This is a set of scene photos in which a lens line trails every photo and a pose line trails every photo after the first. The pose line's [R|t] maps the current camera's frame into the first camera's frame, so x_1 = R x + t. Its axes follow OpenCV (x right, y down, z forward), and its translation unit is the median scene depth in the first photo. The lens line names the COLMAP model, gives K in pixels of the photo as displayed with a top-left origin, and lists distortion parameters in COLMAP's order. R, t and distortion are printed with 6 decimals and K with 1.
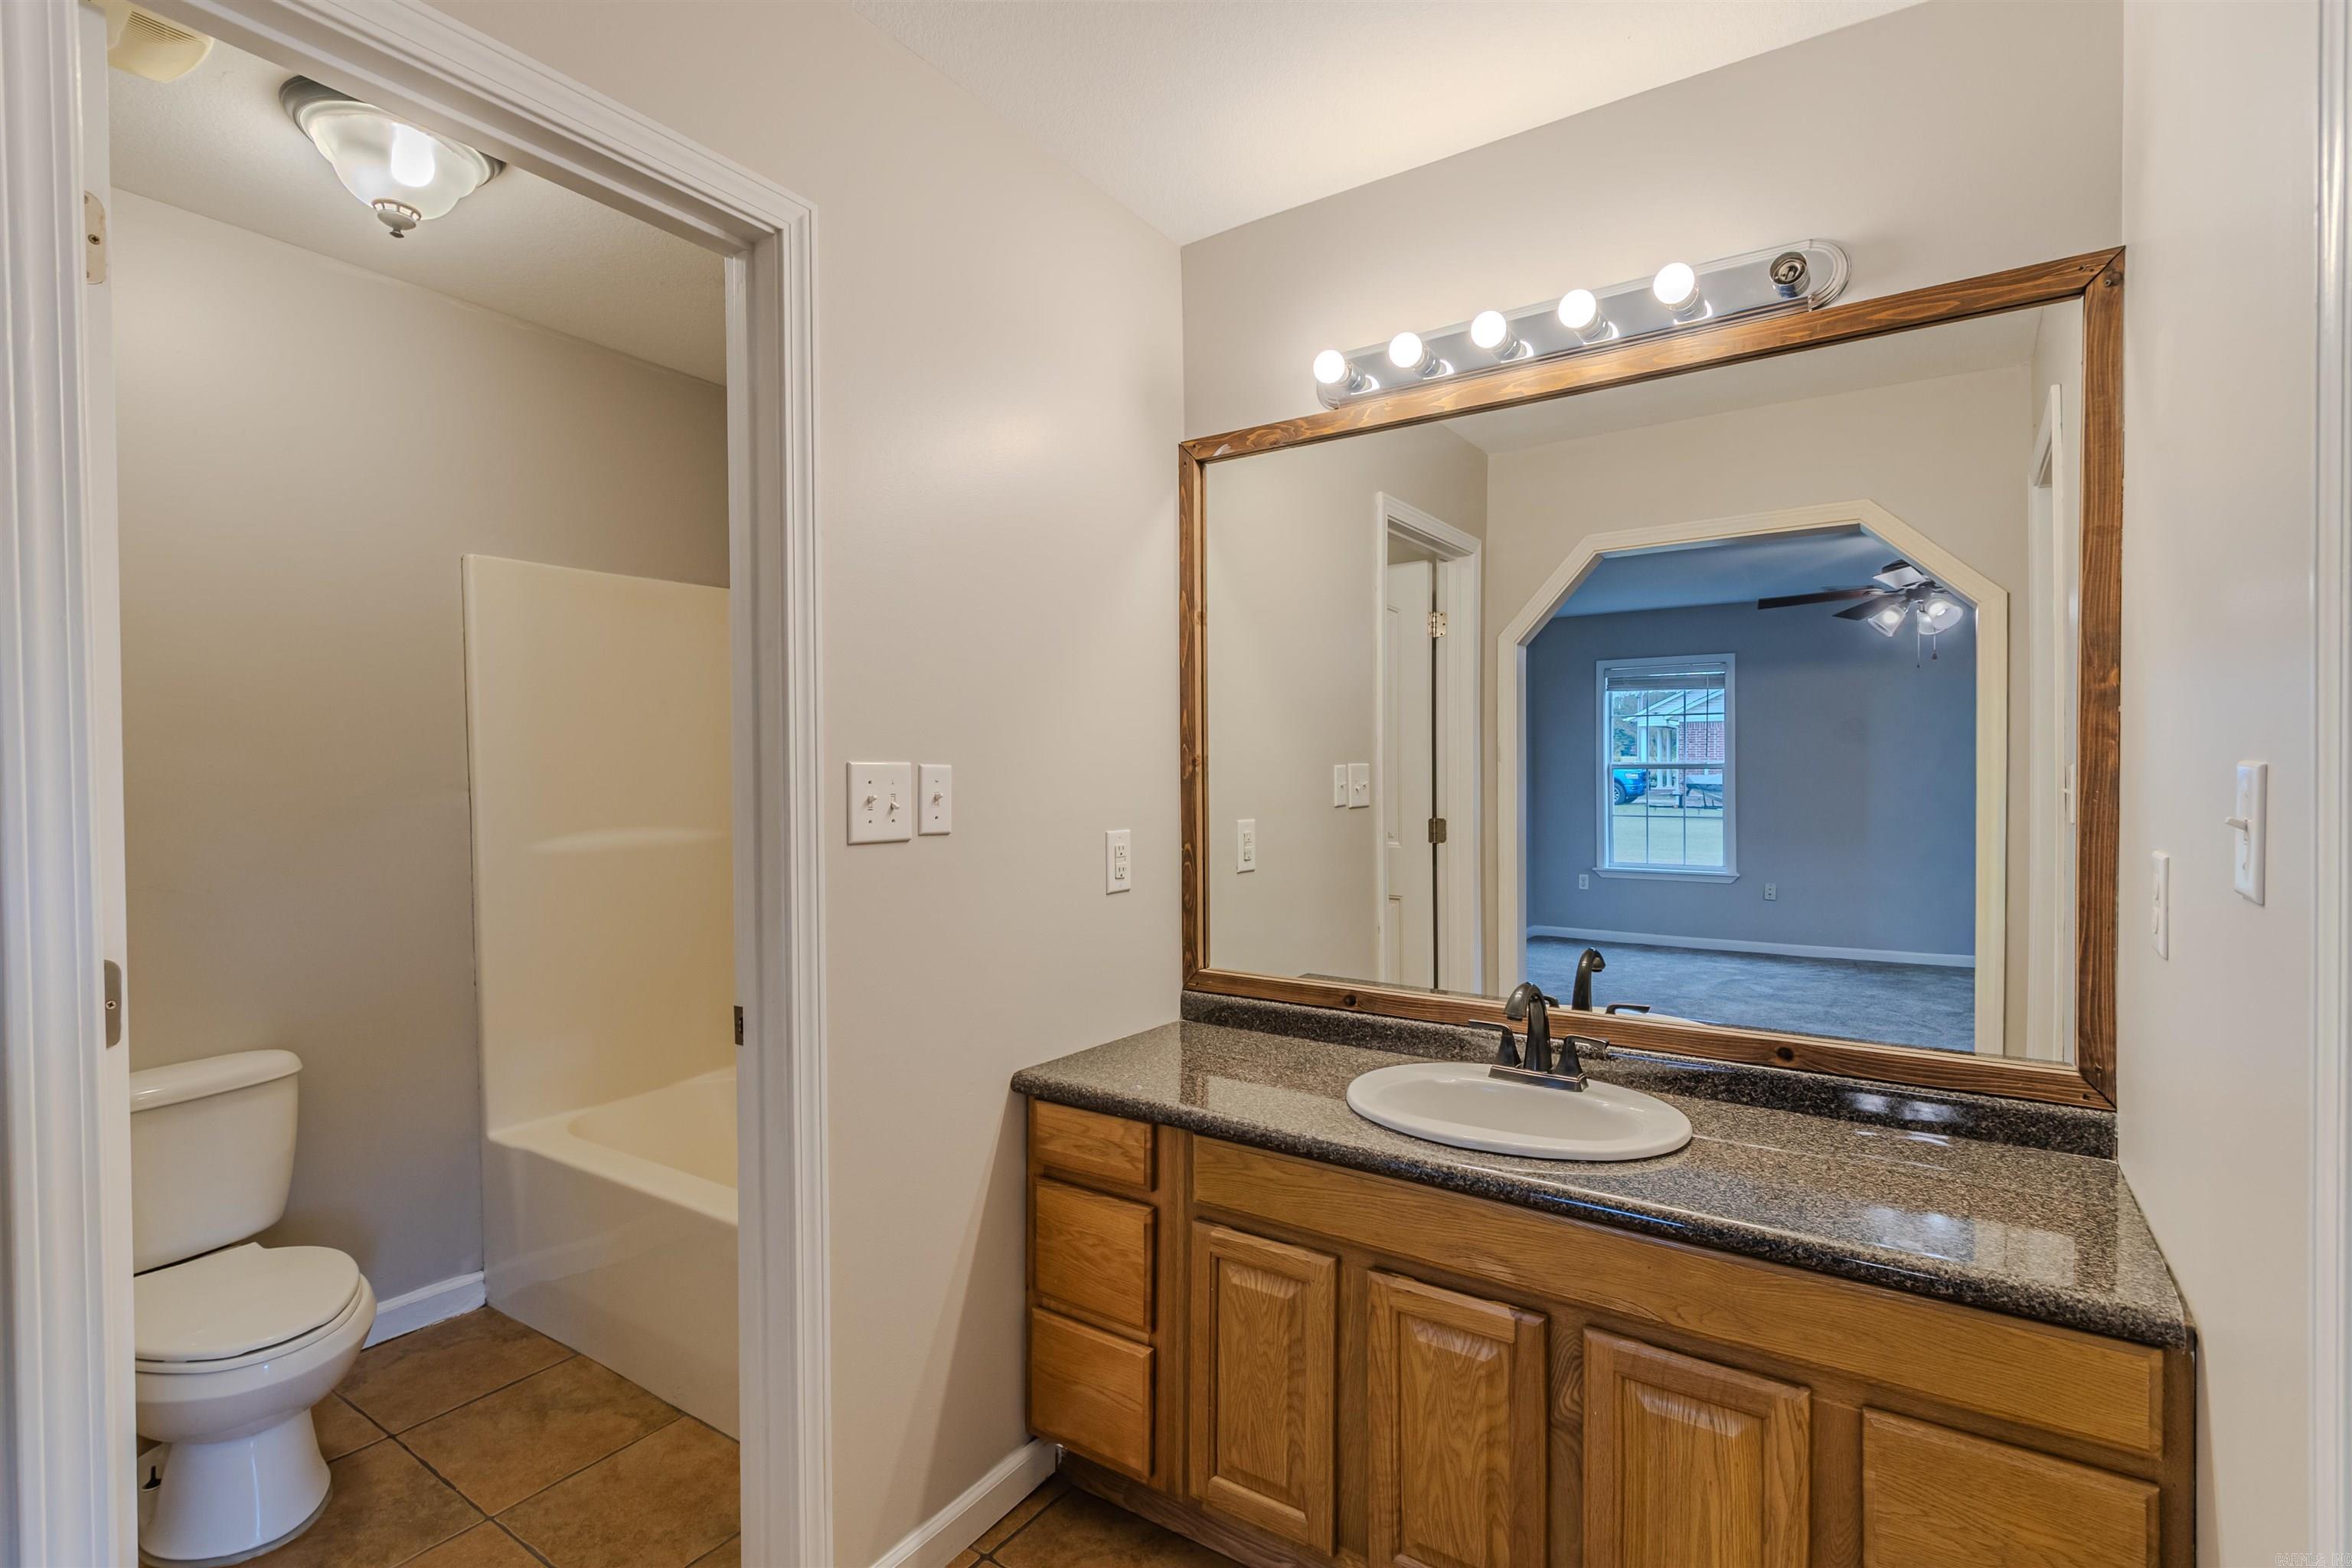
lens RADIAL K [[1075.8, 0, 1173.3], [0, 1075.8, 794.7], [0, 0, 1]] dist [0.003137, 0.000287]
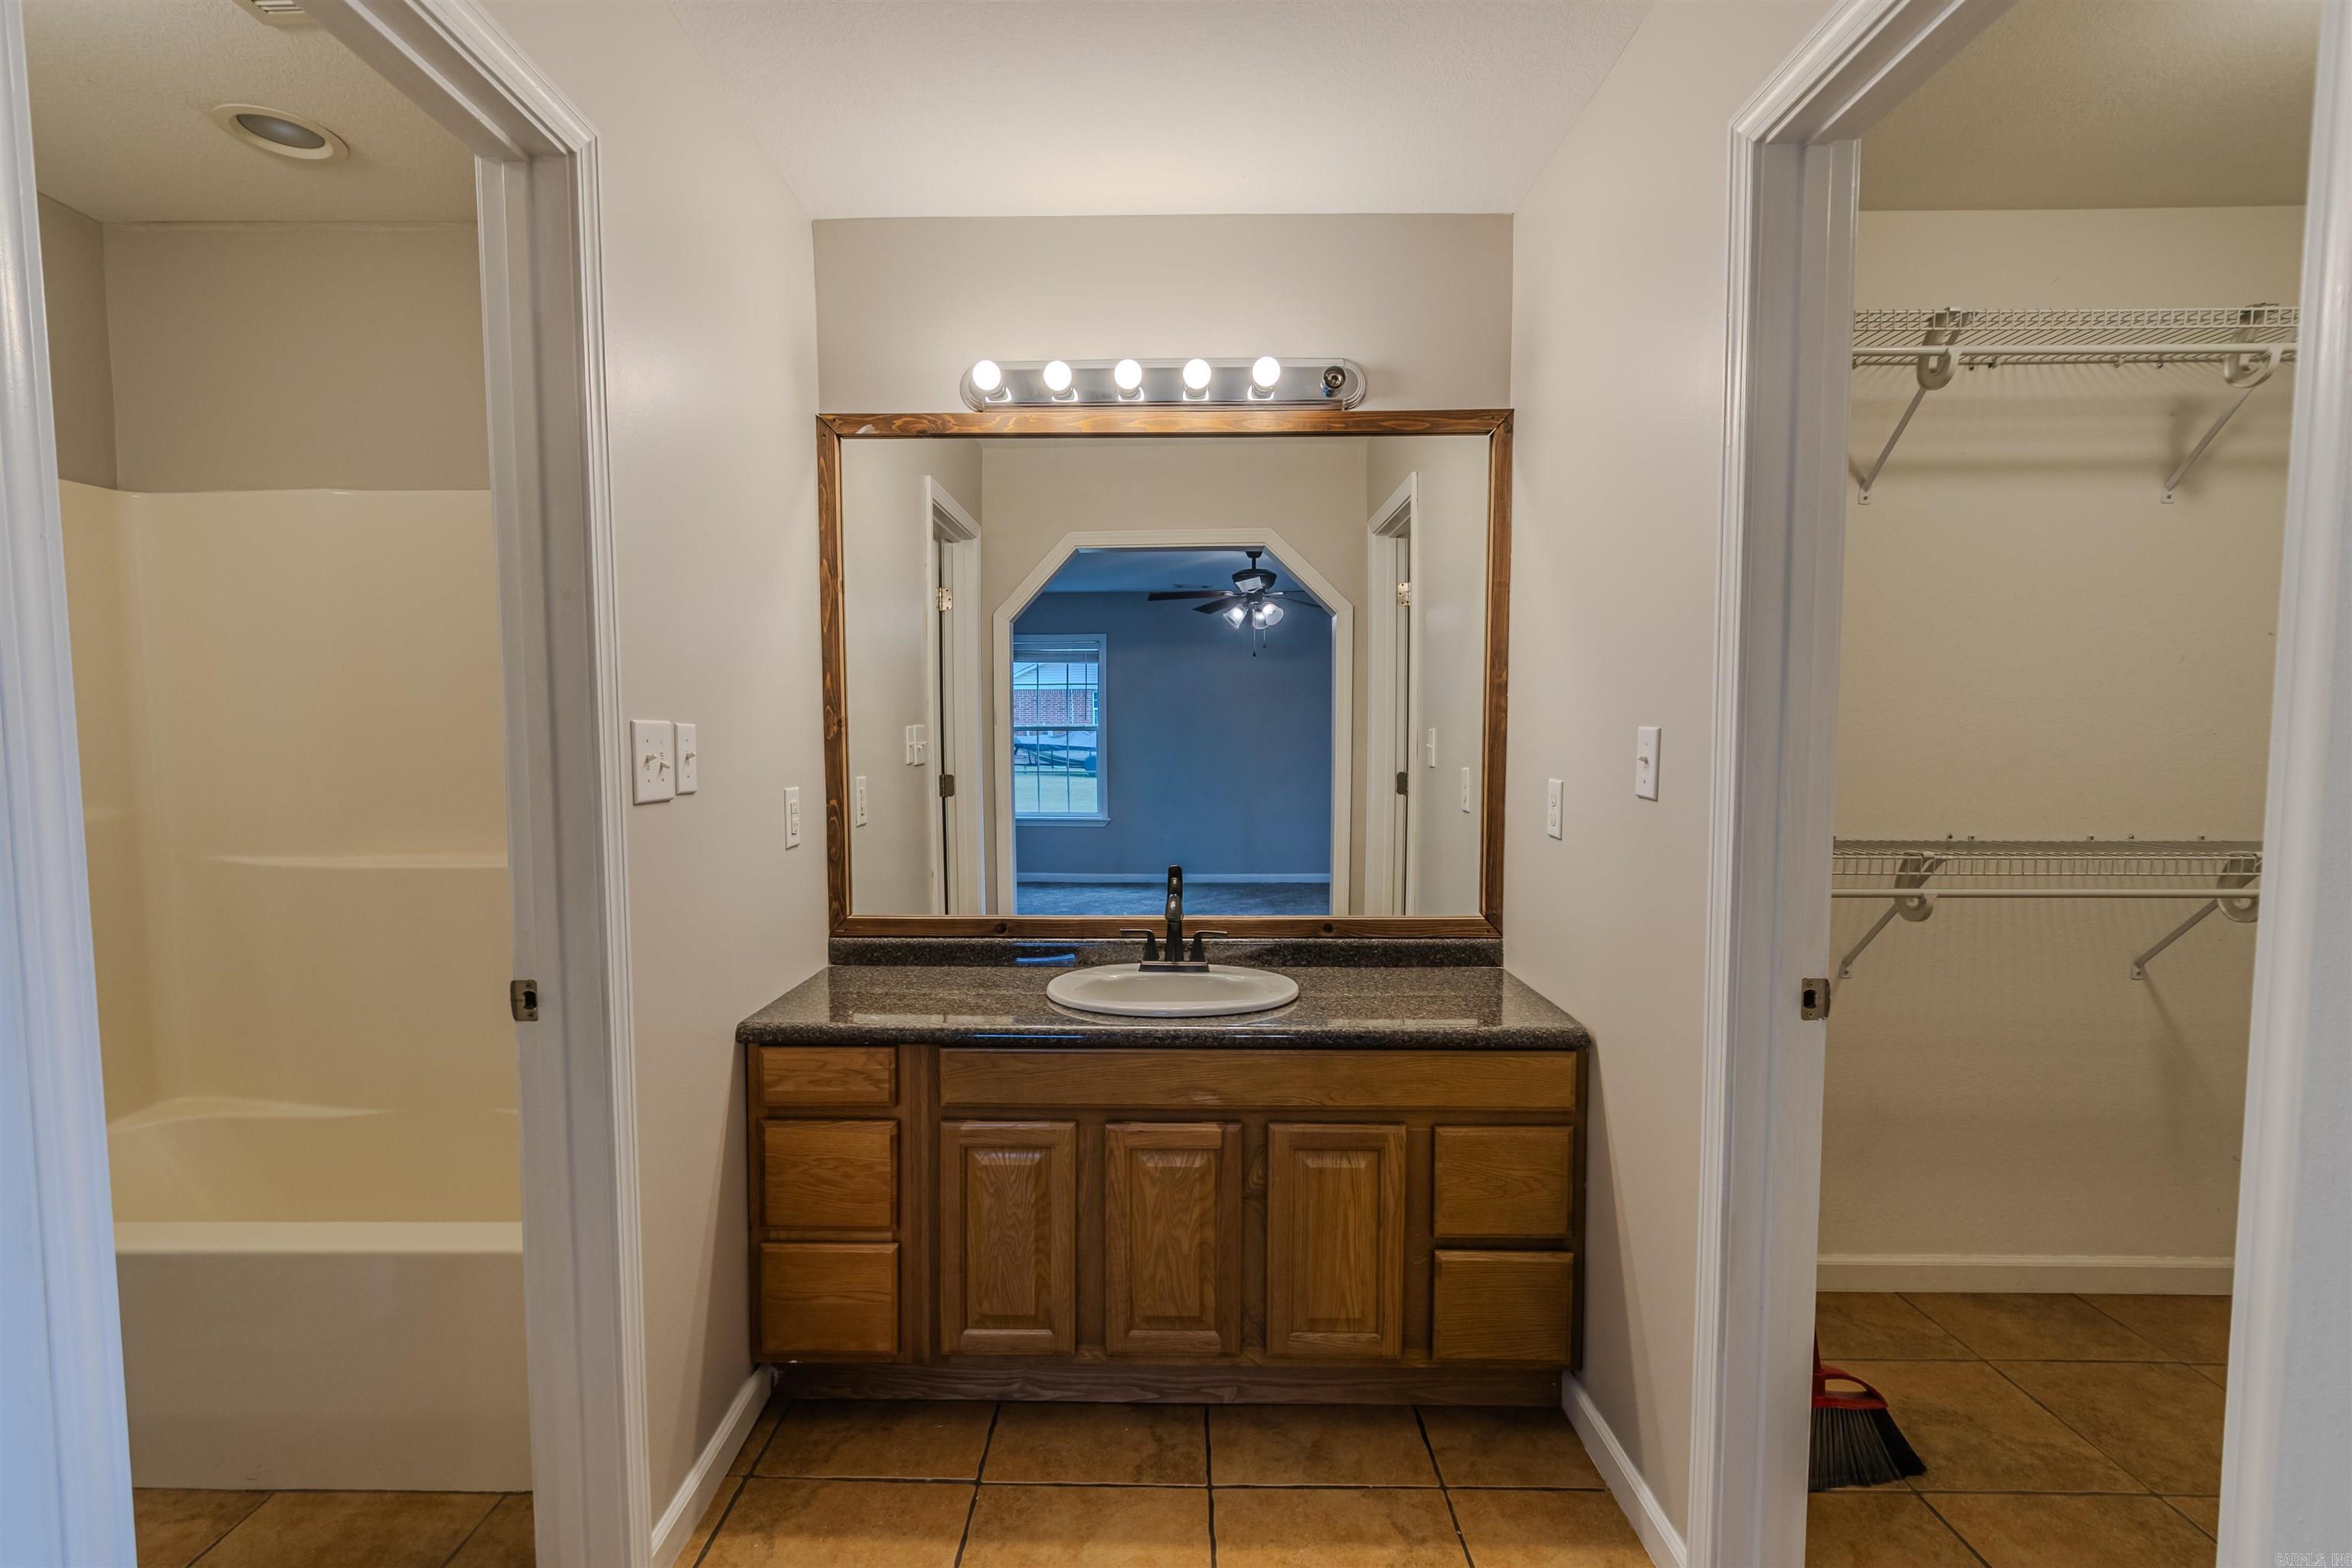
lens RADIAL K [[1050.4, 0, 1150.1], [0, 1050.4, 808.3], [0, 0, 1]] dist [-0.001293, -0.000002]
pose [[0.842513, -0.036823, 0.537416, -0.389889], [0.009798, 0.998543, 0.053058, 0.002842], [-0.538586, -0.039436, 0.841647, -0.055068]]
